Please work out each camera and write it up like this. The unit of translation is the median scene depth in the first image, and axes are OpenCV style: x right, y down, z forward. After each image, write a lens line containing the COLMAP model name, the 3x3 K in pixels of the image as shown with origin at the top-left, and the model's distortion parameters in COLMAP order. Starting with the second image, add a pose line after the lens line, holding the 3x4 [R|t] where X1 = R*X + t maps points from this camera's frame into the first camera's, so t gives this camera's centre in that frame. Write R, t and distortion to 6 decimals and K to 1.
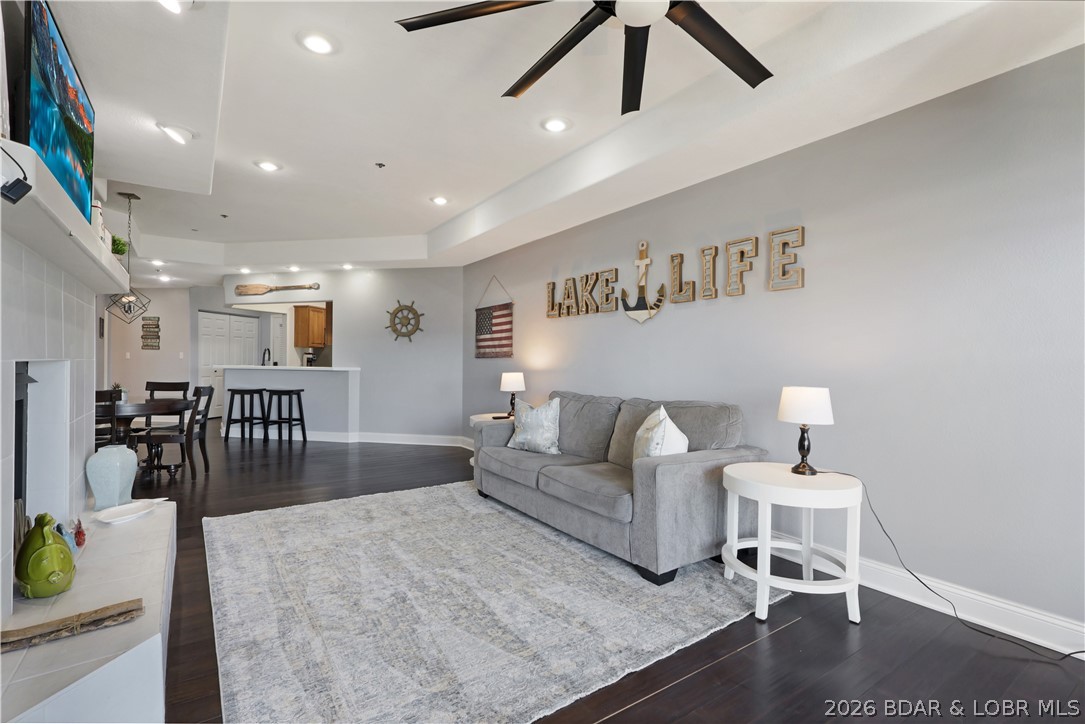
lens RADIAL K [[505.5, 0, 542.5], [0, 505.5, 362.0], [0, 0, 1]] dist [0.001394, 0.000606]
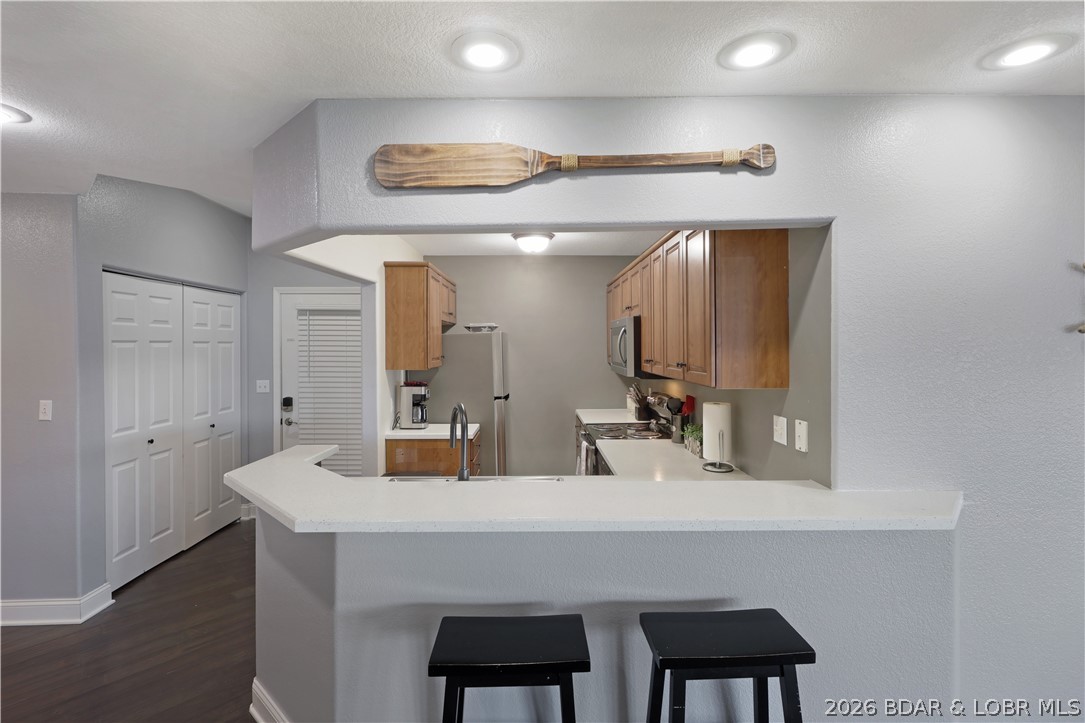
lens RADIAL K [[513.0, 0, 539.7], [0, 513.0, 343.5], [0, 0, 1]] dist [0.000450, 0.000842]
pose [[0.977572, -0.010897, 0.210320, -0.476105], [0.011504, 0.999932, -0.001664, -0.049638], [-0.210287, 0.004046, 0.977631, 0.617287]]
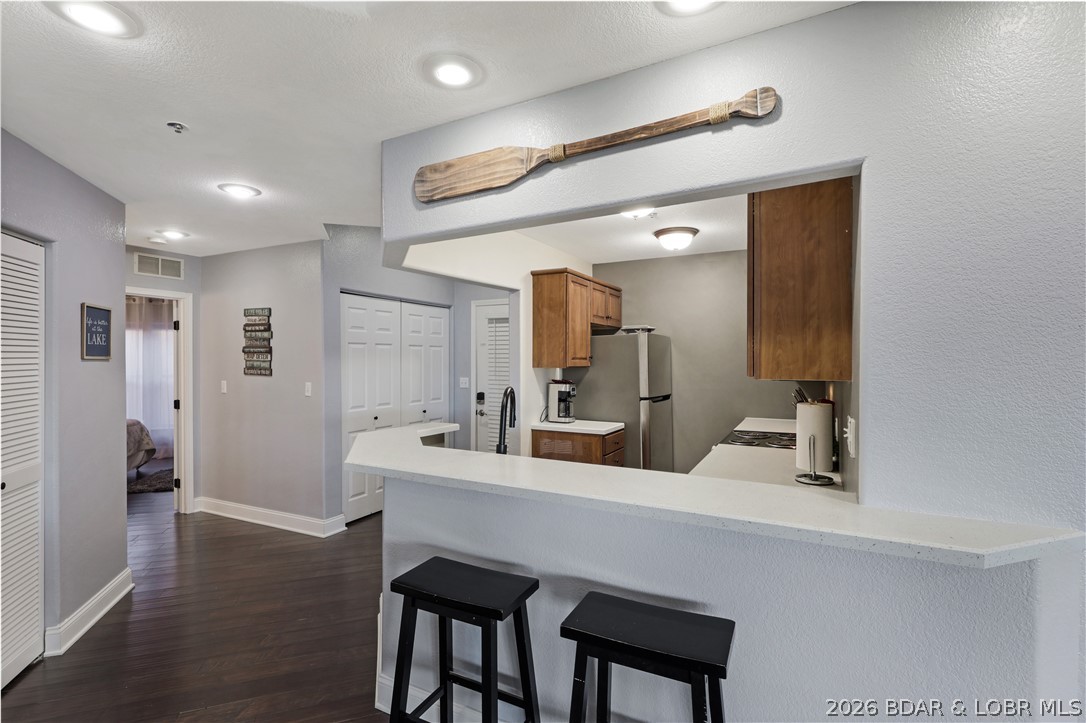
lens RADIAL K [[505.9, 0, 543.0], [0, 505.9, 361.5], [0, 0, 1]] dist [0.001394, 0.000606]
pose [[0.959605, -0.006418, -0.281277, -0.375502], [0.006760, 0.999977, 0.000245, -0.036503], [0.281269, -0.002136, 0.959627, 0.611498]]
